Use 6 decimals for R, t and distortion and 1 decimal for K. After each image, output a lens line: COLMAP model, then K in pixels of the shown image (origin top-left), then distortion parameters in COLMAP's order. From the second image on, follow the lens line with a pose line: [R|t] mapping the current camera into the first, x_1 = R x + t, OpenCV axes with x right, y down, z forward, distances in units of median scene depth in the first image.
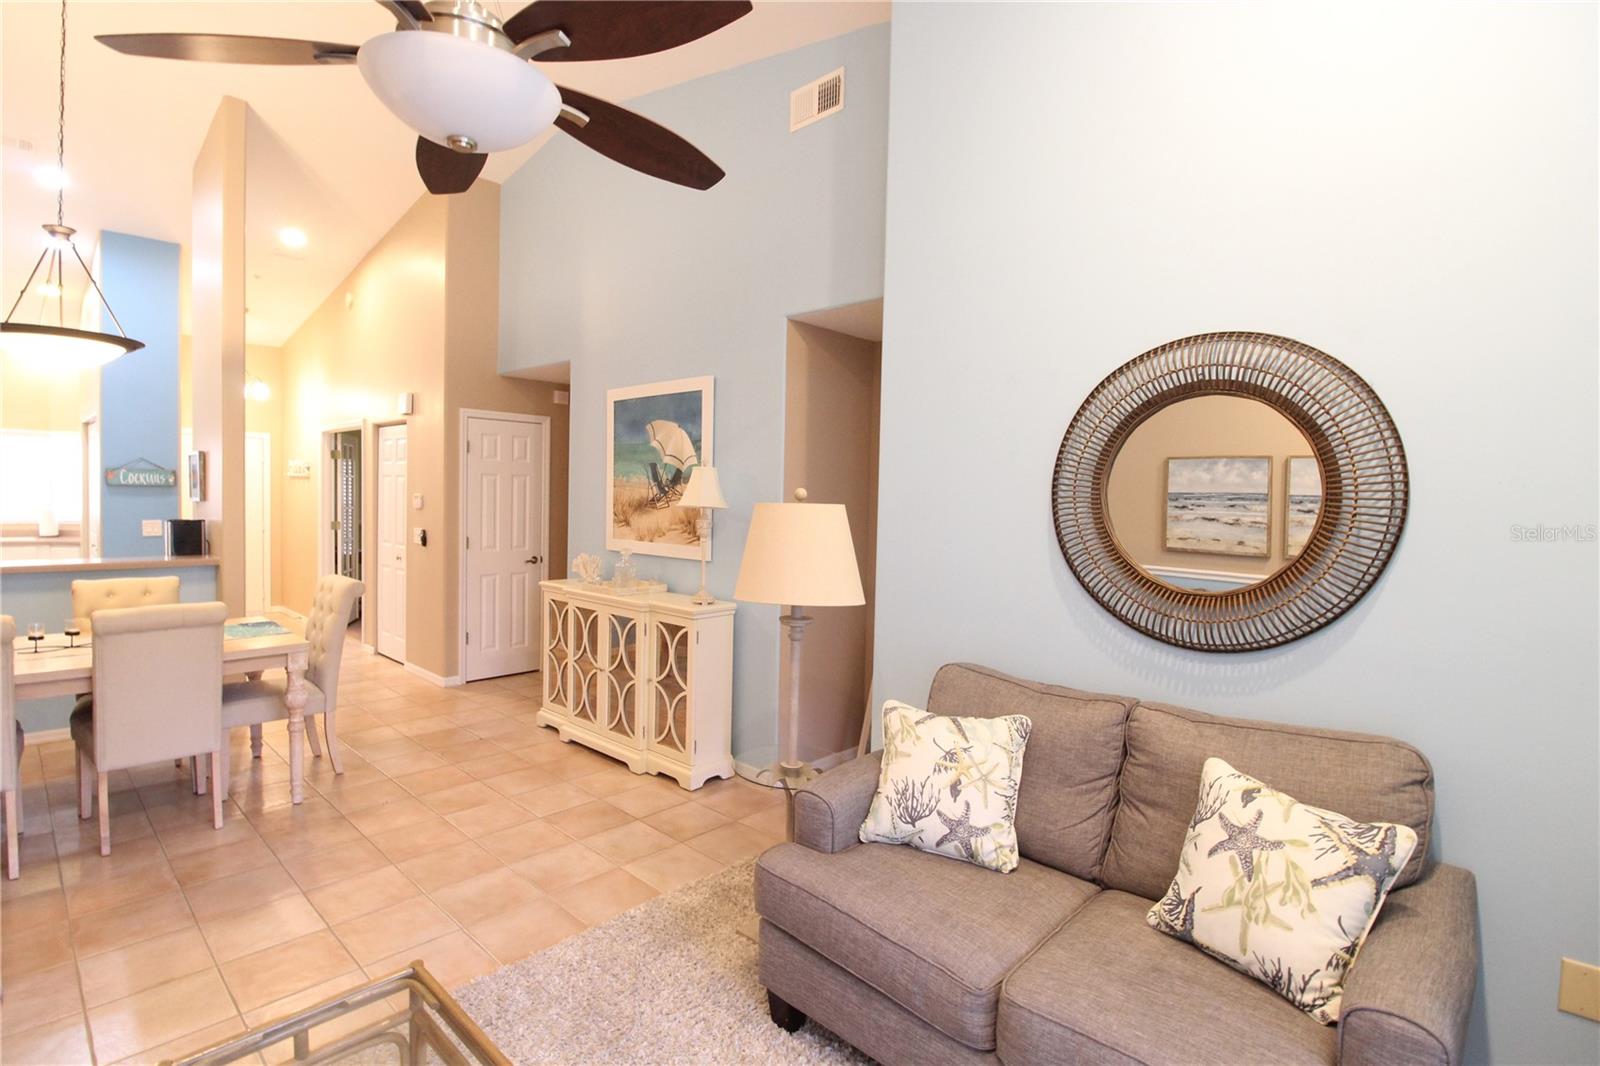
lens RADIAL K [[768.8, 0, 792.8], [0, 768.8, 526.0], [0, 0, 1]] dist [-0.006335, -0.004830]
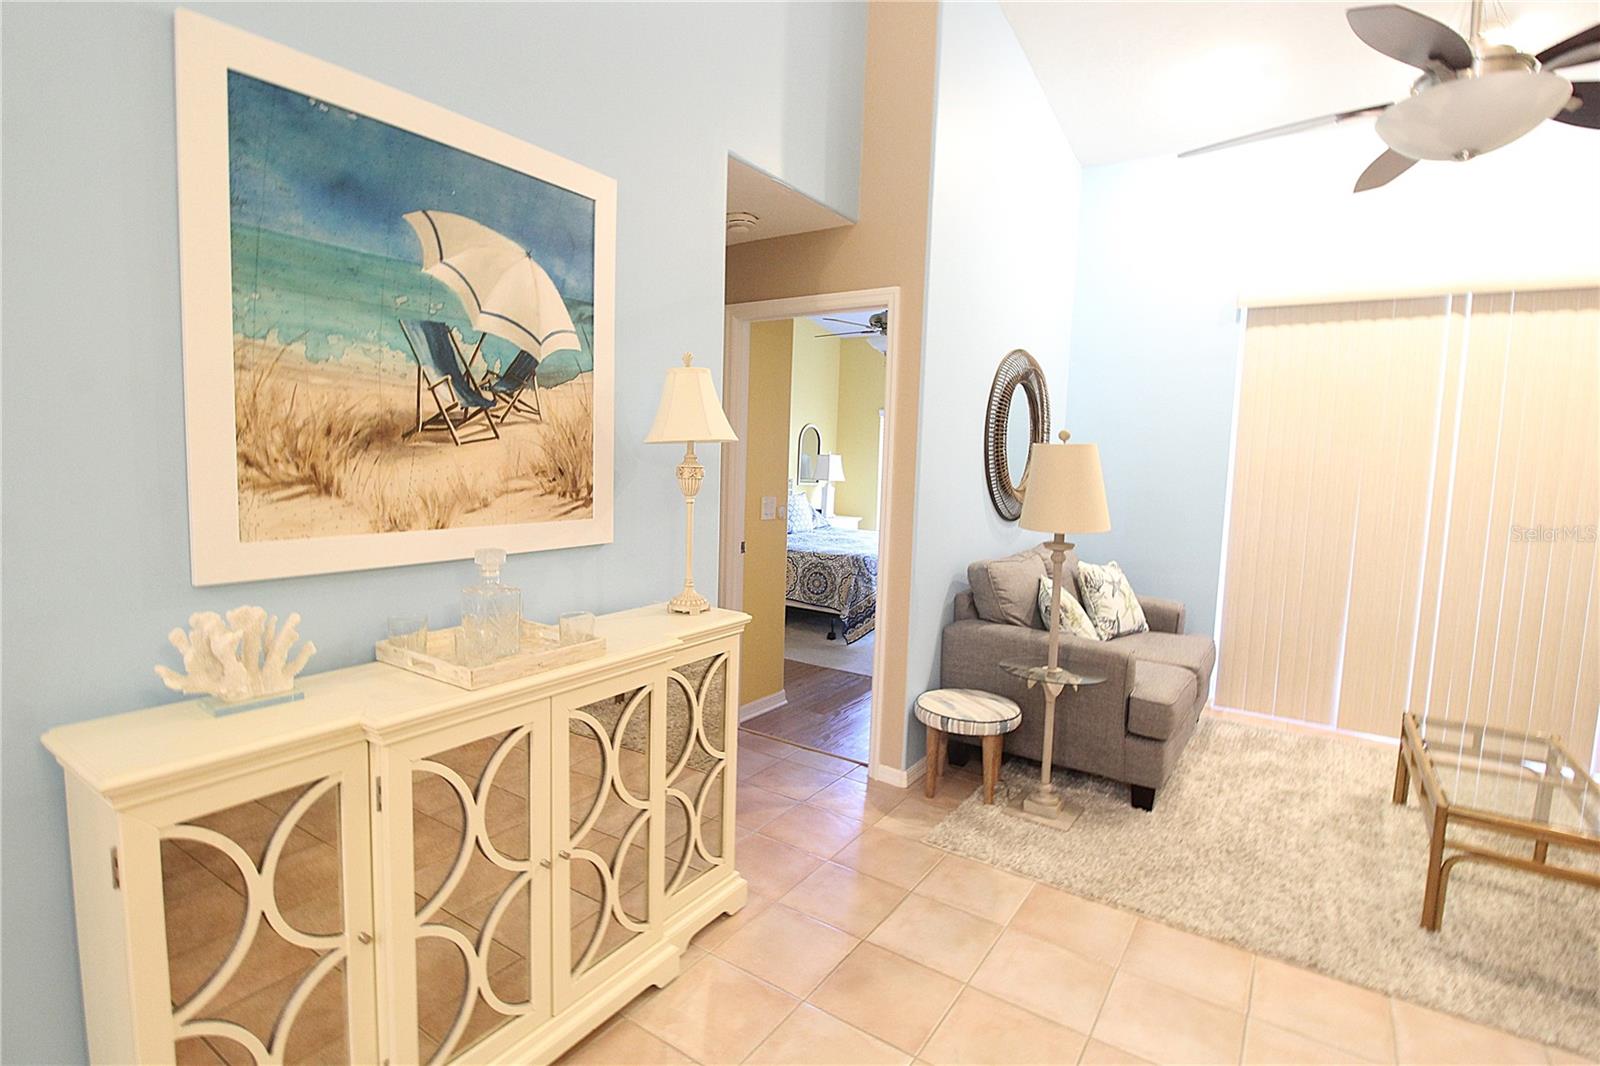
lens RADIAL K [[768.8, 0, 790.3], [0, 768.8, 529.0], [0, 0, 1]] dist [-0.006335, -0.004830]
pose [[-0.150715, -0.120550, 0.981200, -0.606179], [0.008542, 0.992341, 0.123231, -0.025944], [-0.988540, 0.026954, -0.148531, 0.898319]]
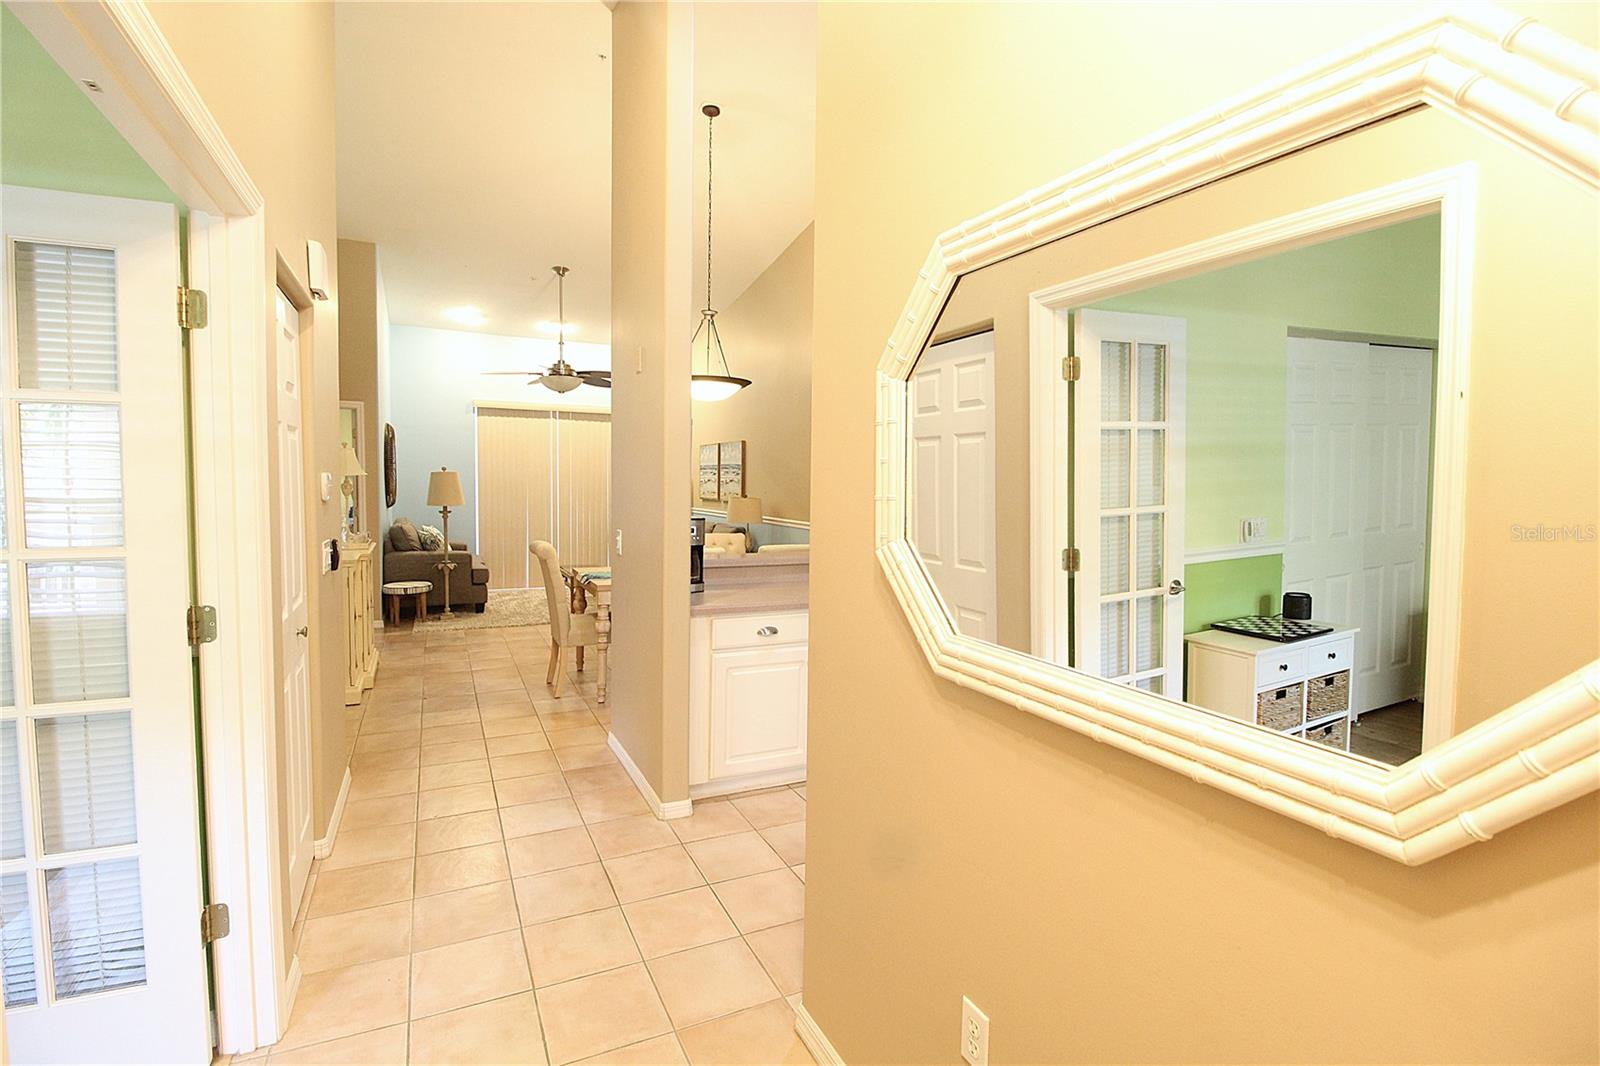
lens RADIAL K [[768.8, 0, 786.5], [0, 768.8, 522.3], [0, 0, 1]] dist [-0.006335, -0.004830]
pose [[-0.925735, -0.053738, 0.374334, -1.340987], [-0.016376, 0.994620, 0.102288, -0.092817], [-0.377817, 0.088561, -0.921635, 1.870933]]
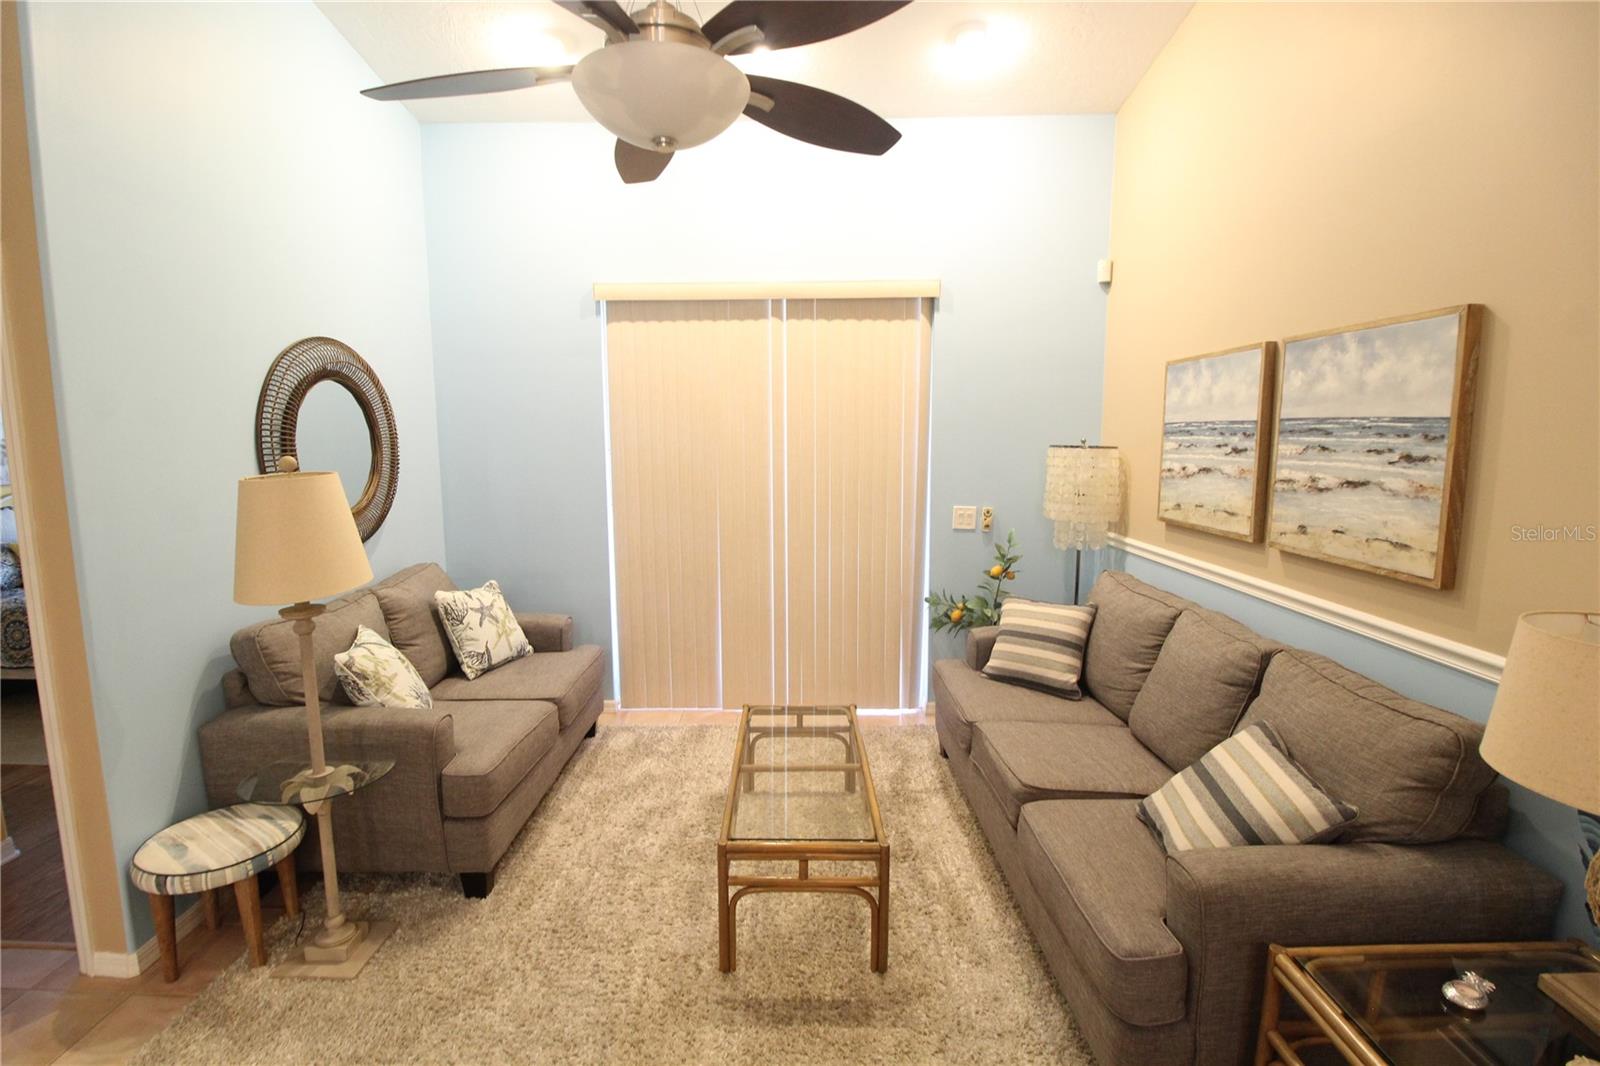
lens RADIAL K [[726.5, 0, 784.5], [0, 726.5, 528.0], [0, 0, 1]] dist [0.001003, -0.000244]
pose [[-0.672913, -0.112469, 0.731121, -0.534942], [0.023911, 0.984550, 0.173462, -0.055047], [-0.739335, 0.134206, -0.659828, 0.637214]]
